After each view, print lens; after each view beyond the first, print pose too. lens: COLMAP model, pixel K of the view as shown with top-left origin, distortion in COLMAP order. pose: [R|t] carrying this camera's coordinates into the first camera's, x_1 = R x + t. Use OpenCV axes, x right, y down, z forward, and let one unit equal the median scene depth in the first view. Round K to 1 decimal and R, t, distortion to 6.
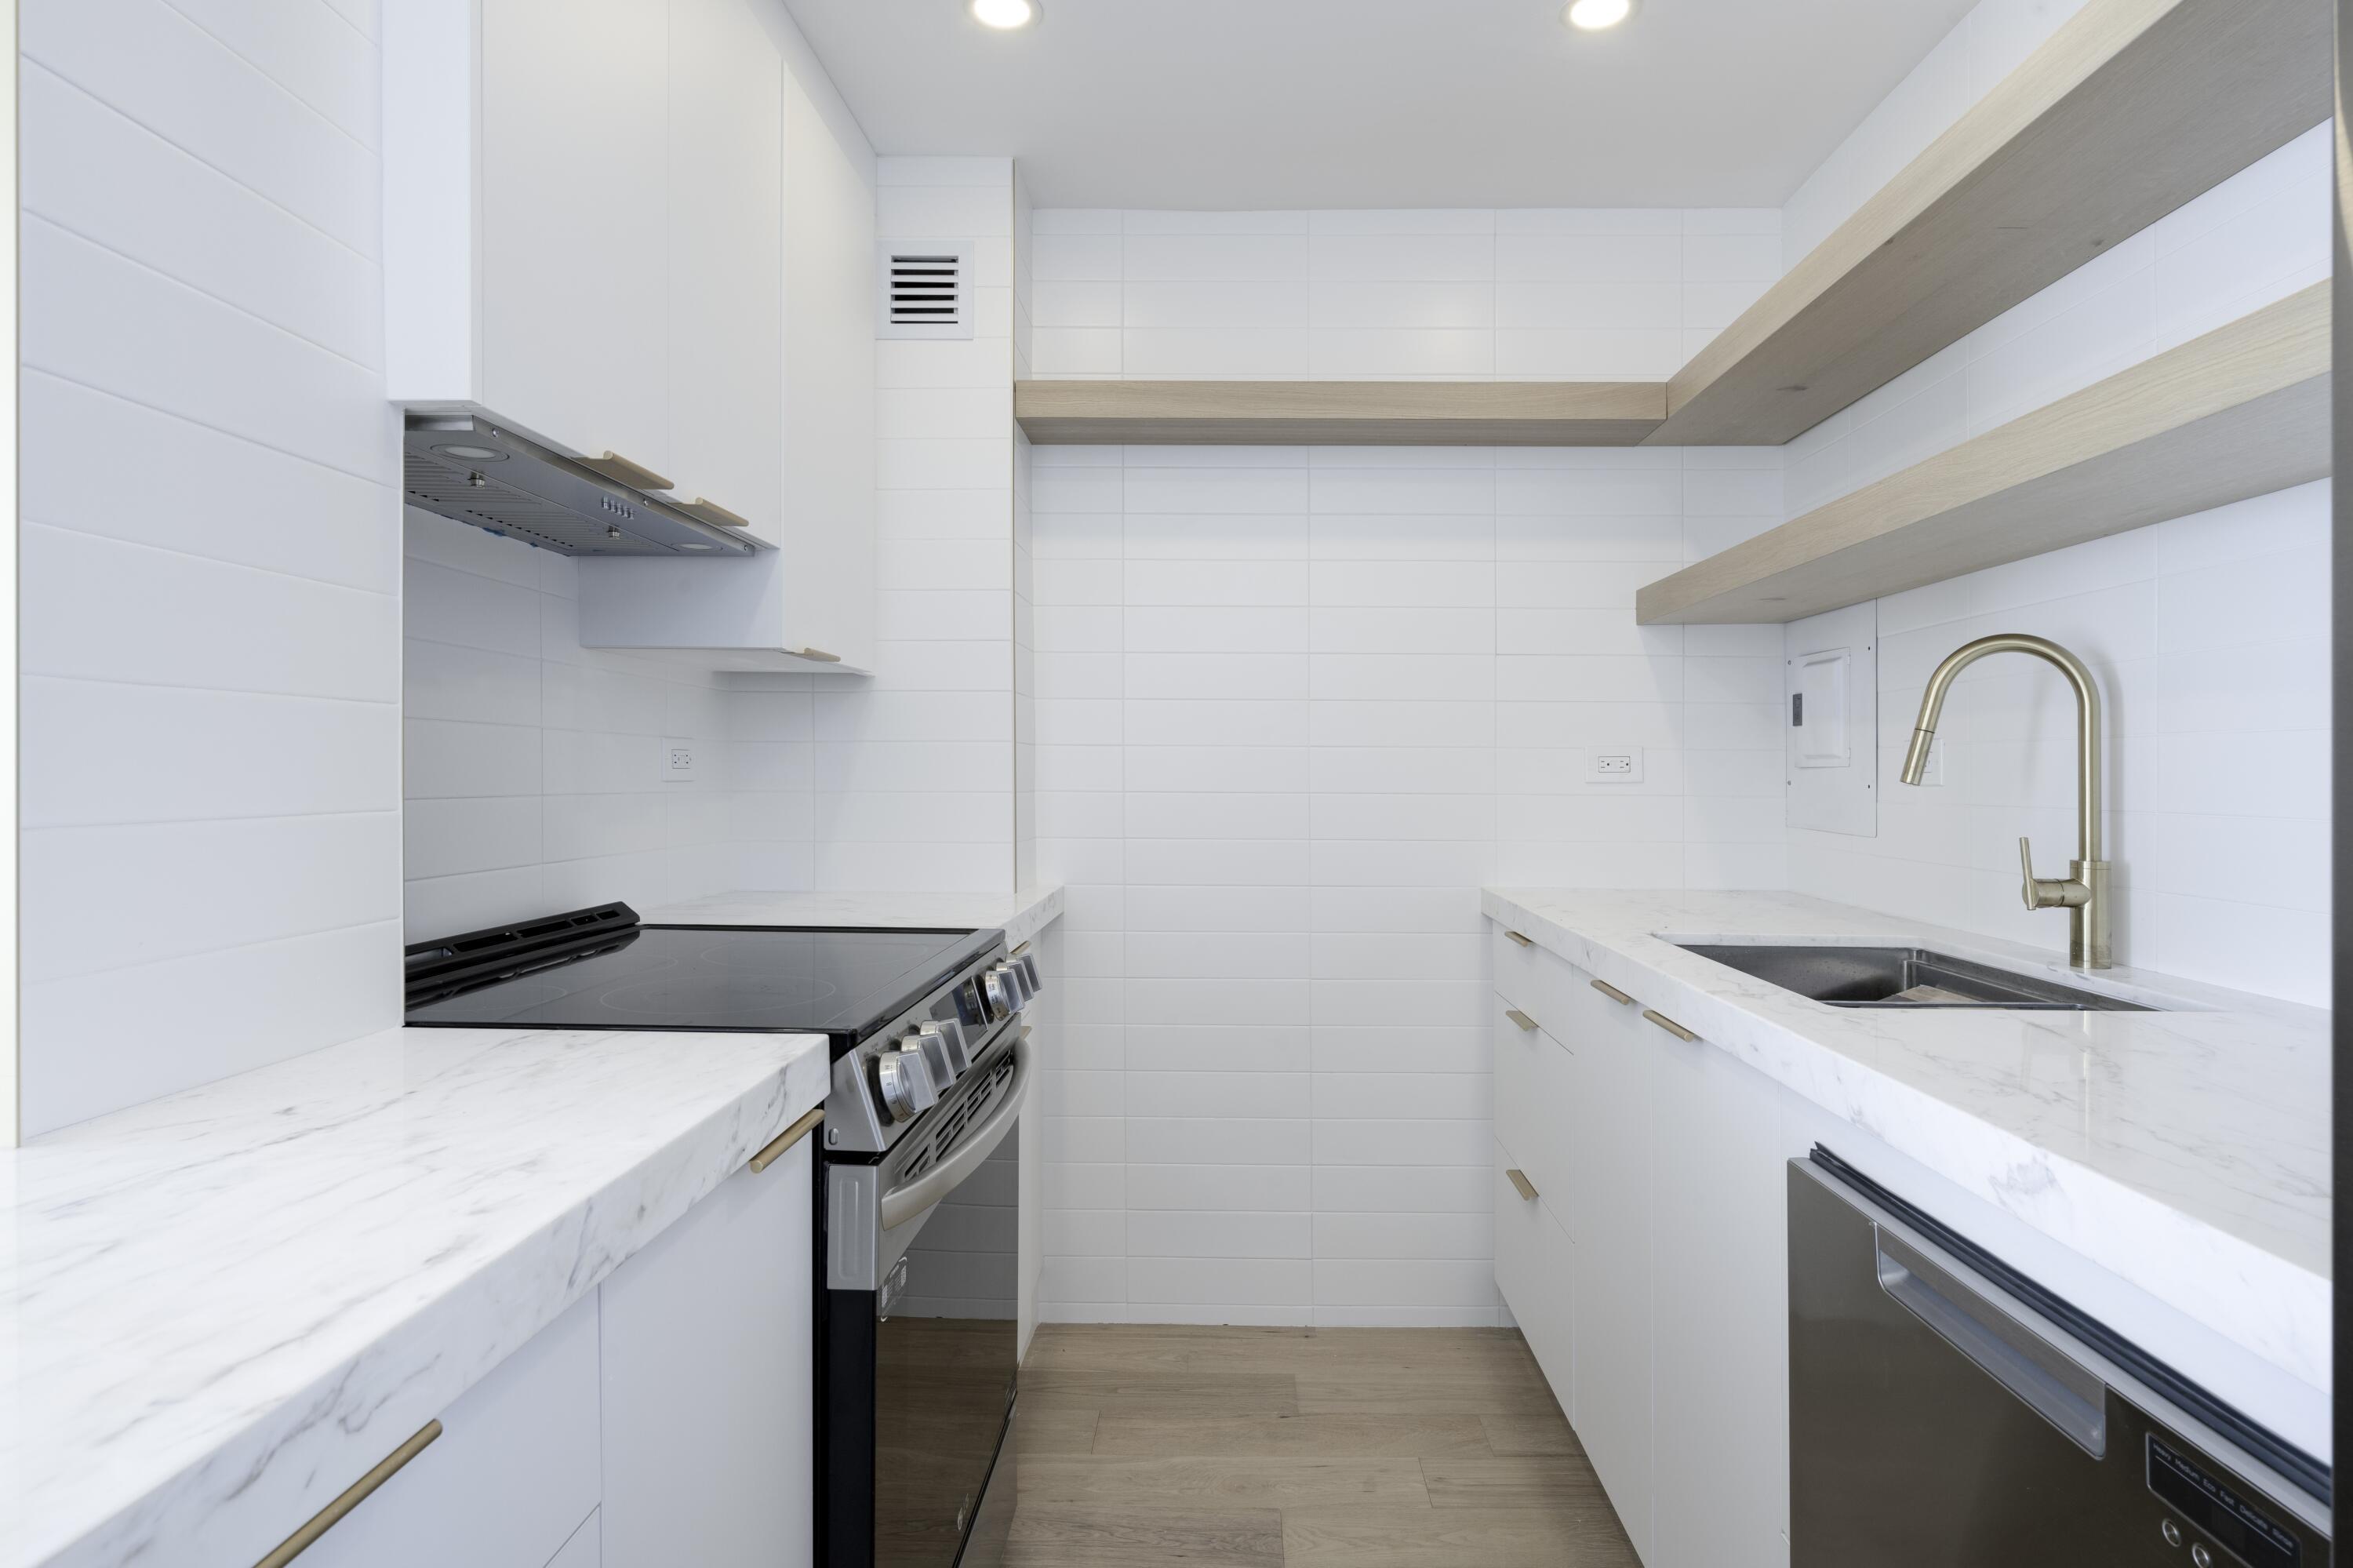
lens RADIAL K [[1442.8, 0, 1174.6], [0, 1442.8, 798.6], [0, 0, 1]] dist [-0.006557, -0.001030]
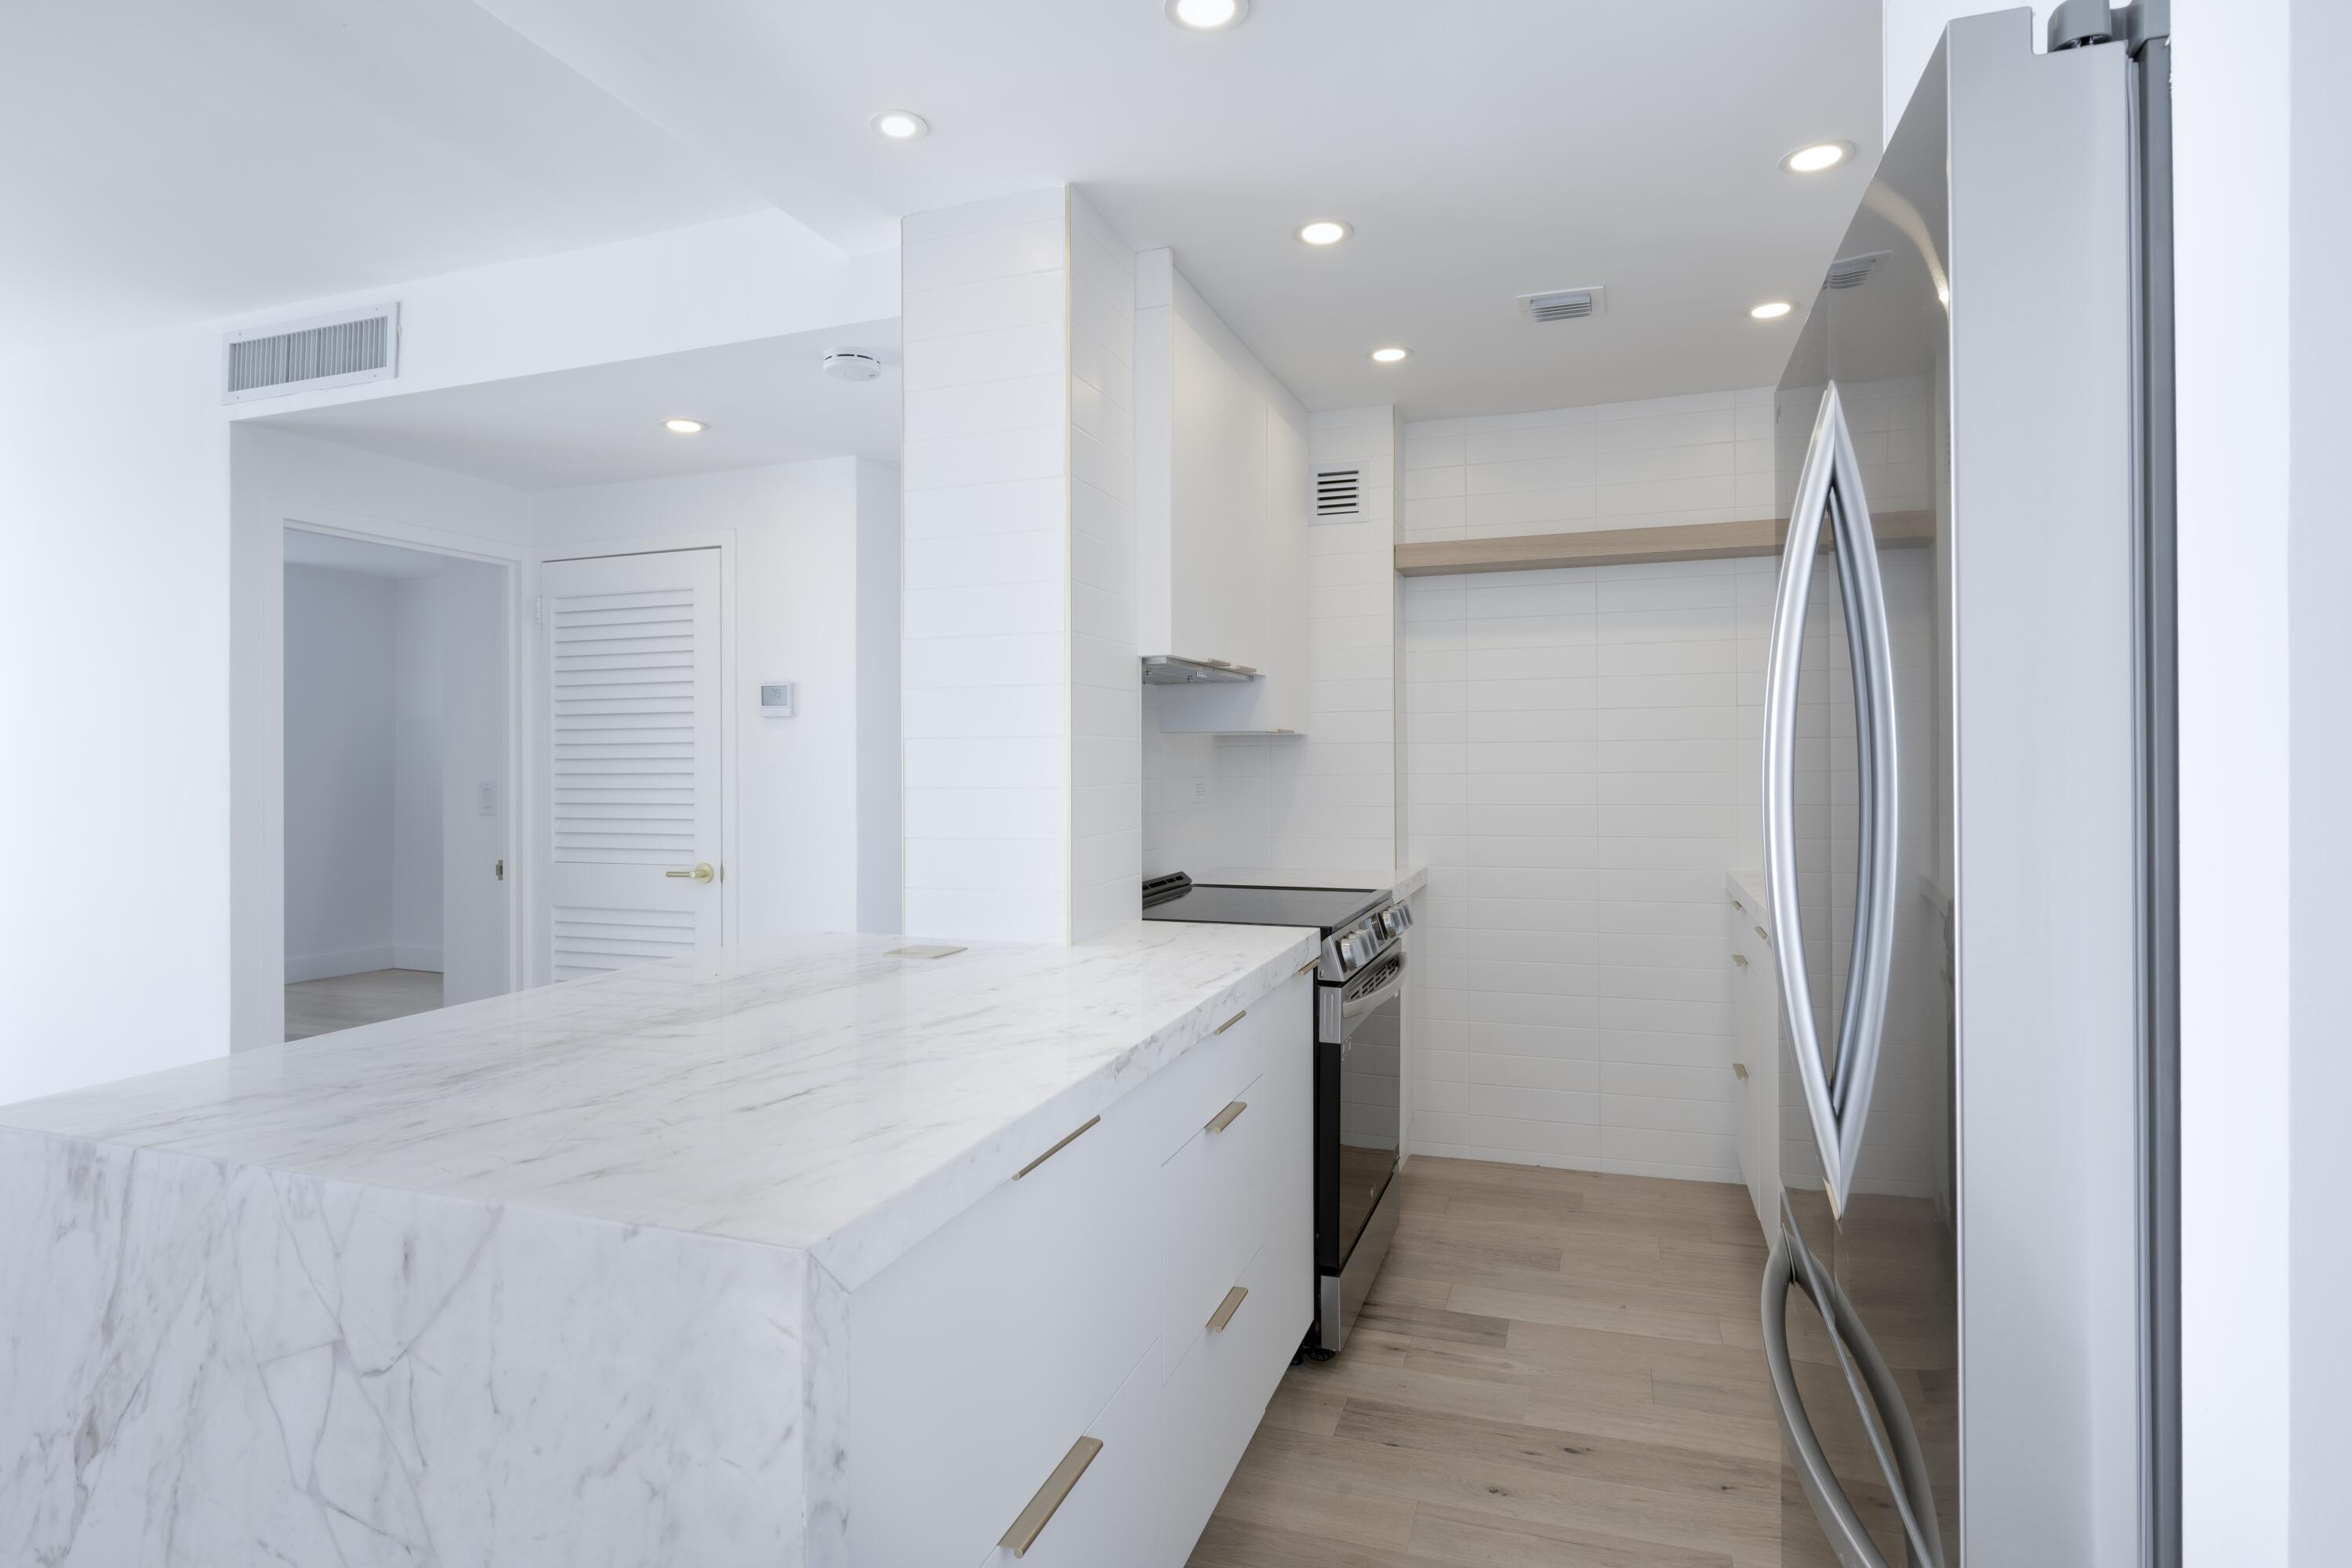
lens RADIAL K [[1442.1, 0, 1174.1], [0, 1442.1, 798.6], [0, 0, 1]] dist [-0.006557, -0.001030]
pose [[0.968619, -0.000625, -0.248549, 0.059836], [0.002982, 0.999954, 0.009109, -0.036222], [0.248531, -0.009564, 0.968577, -0.749004]]
